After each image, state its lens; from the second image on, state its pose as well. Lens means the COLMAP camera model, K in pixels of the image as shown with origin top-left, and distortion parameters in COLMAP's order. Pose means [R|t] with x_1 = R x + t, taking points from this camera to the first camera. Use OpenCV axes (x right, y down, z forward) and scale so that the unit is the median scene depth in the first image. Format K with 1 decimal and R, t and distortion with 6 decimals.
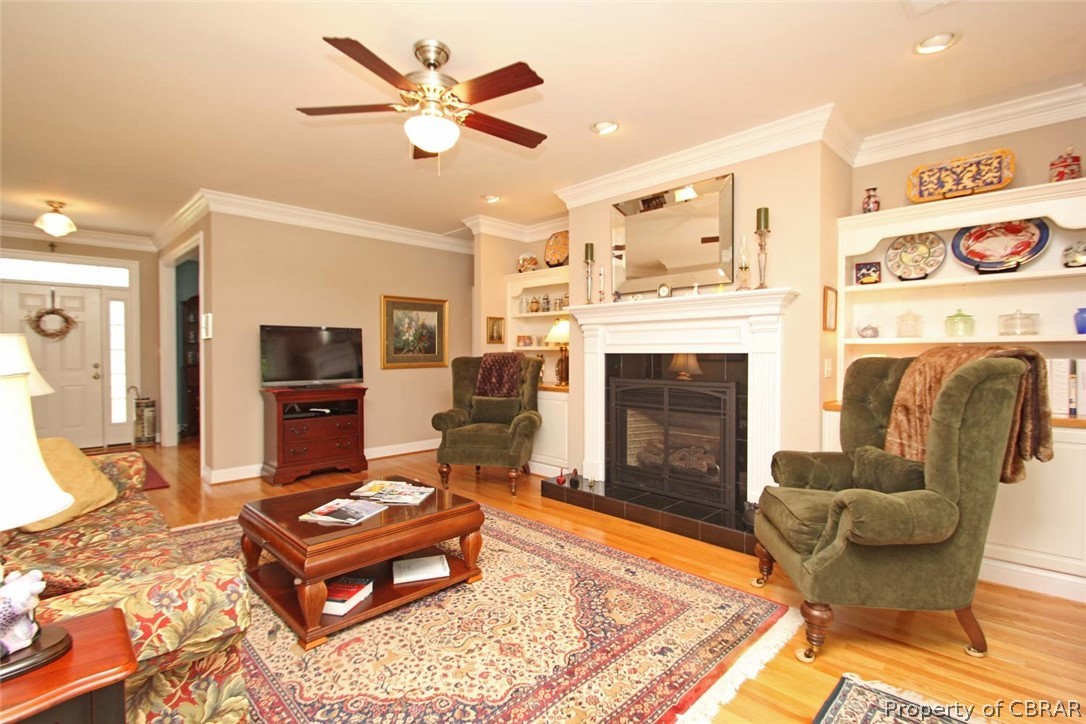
lens RADIAL K [[503.4, 0, 553.1], [0, 503.4, 361.0], [0, 0, 1]] dist [-0.002574, -0.000390]
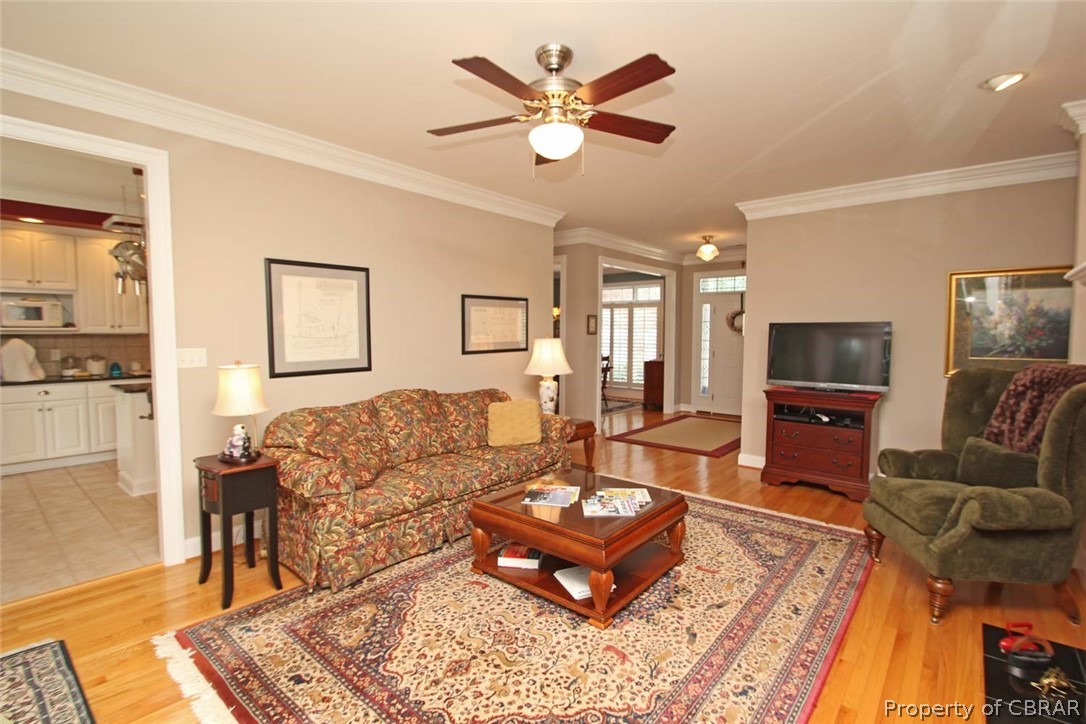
lens RADIAL K [[503.4, 0, 553.7], [0, 503.4, 360.2], [0, 0, 1]] dist [-0.002574, -0.000390]
pose [[0.080552, 0.056880, -0.995126, 0.685907], [-0.021246, 0.998242, 0.055338, -0.074595], [0.996524, 0.016685, 0.081618, 0.841749]]
